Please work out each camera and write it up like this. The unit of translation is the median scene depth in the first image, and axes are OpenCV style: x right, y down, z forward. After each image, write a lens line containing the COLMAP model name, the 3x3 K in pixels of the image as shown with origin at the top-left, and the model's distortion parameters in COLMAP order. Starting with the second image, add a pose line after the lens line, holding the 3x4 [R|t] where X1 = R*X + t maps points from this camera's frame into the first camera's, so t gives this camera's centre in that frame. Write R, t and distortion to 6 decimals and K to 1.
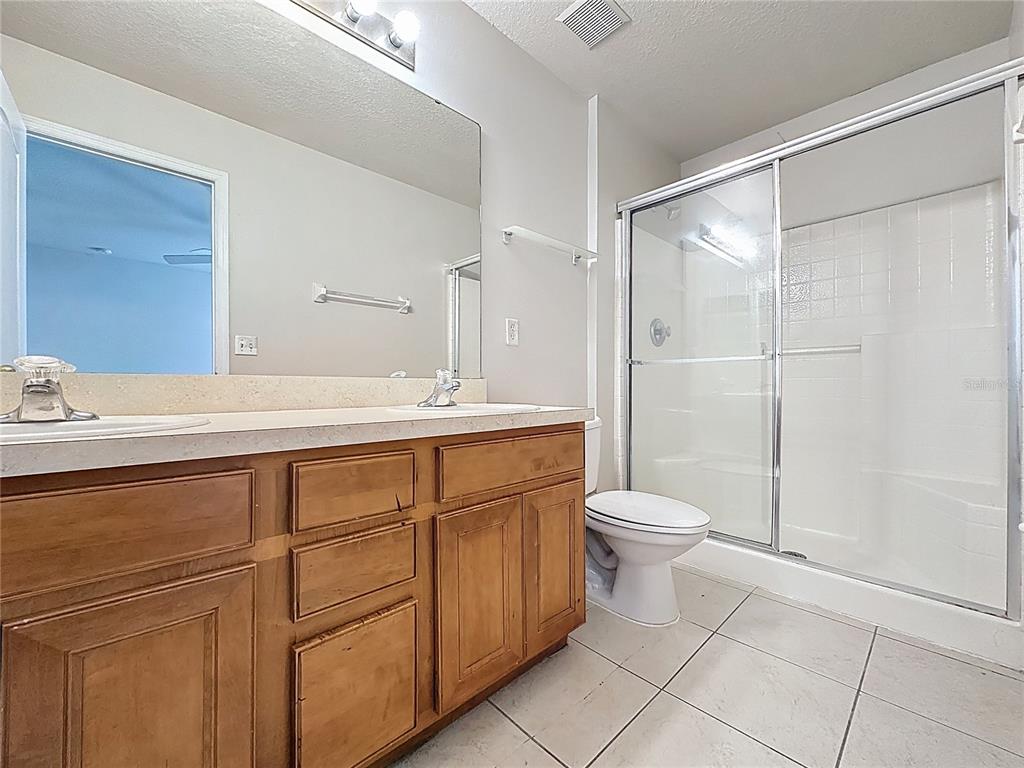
lens RADIAL K [[416.4, 0, 510.5], [0, 416.4, 388.1], [0, 0, 1]] dist [-0.003777, 0.001212]
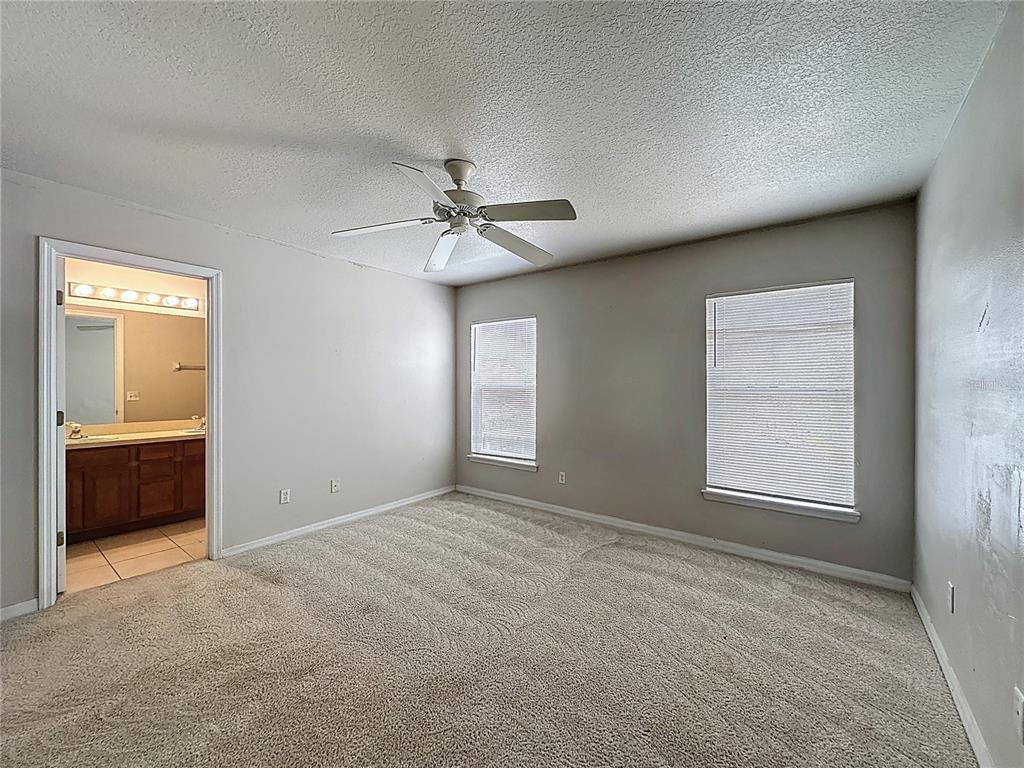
lens RADIAL K [[416.4, 0, 515.6], [0, 416.4, 384.7], [0, 0, 1]] dist [-0.003777, 0.001212]
pose [[0.986792, 0.008557, 0.161767, 2.853563], [-0.008918, 0.999959, 0.001507, -0.558573], [-0.161747, -0.002930, 0.986828, -4.241894]]
